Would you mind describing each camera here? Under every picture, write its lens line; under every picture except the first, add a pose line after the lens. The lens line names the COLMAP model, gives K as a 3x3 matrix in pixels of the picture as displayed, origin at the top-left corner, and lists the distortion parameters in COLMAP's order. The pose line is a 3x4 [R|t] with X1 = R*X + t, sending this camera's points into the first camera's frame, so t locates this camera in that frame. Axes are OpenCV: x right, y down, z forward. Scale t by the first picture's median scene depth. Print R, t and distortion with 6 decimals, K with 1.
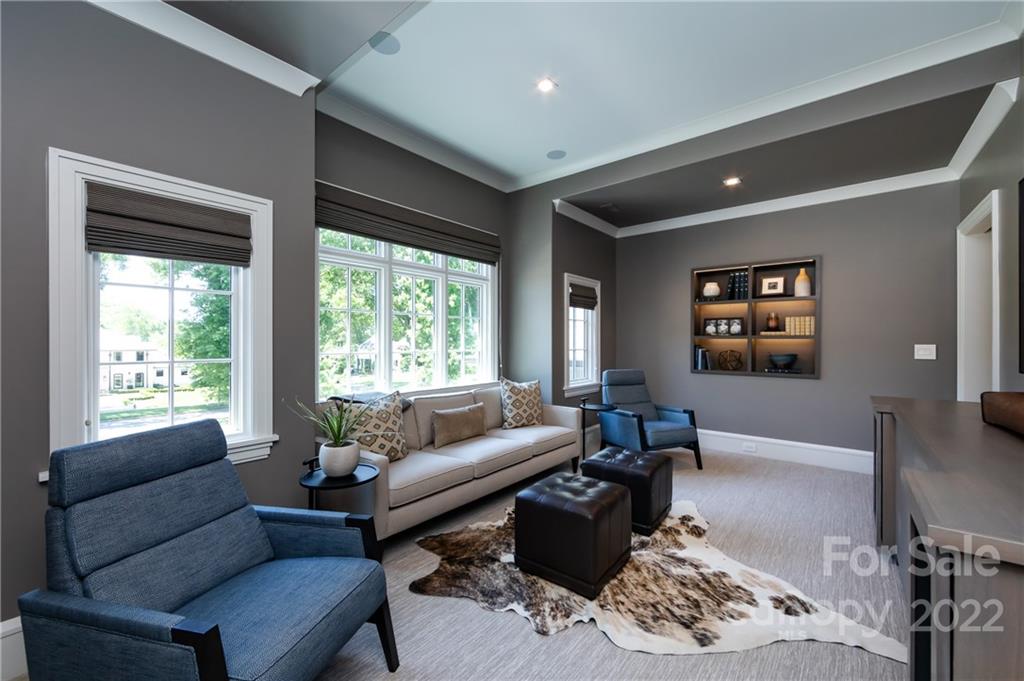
lens RADIAL K [[403.4, 0, 512.9], [0, 403.4, 342.7], [0, 0, 1]] dist [-0.002535, -0.000317]
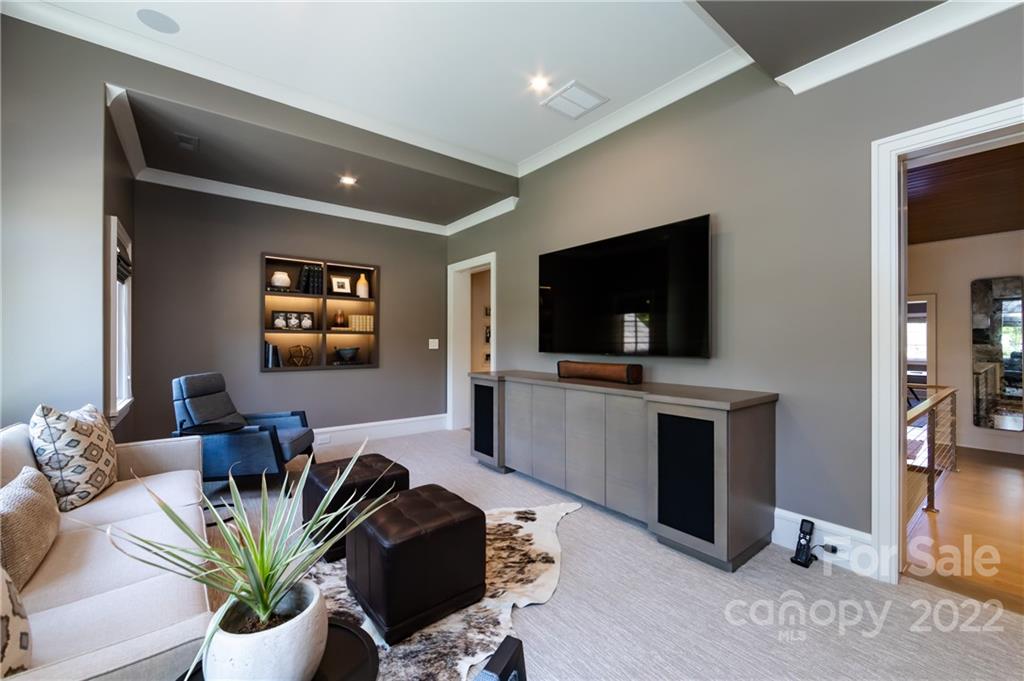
lens RADIAL K [[403.4, 0, 512.9], [0, 403.4, 342.7], [0, 0, 1]] dist [-0.002535, -0.000317]
pose [[0.222643, -0.005626, 0.974884, -0.320802], [0.001378, 0.999984, 0.005456, 0.008509], [-0.974899, 0.000128, 0.222647, 0.316340]]
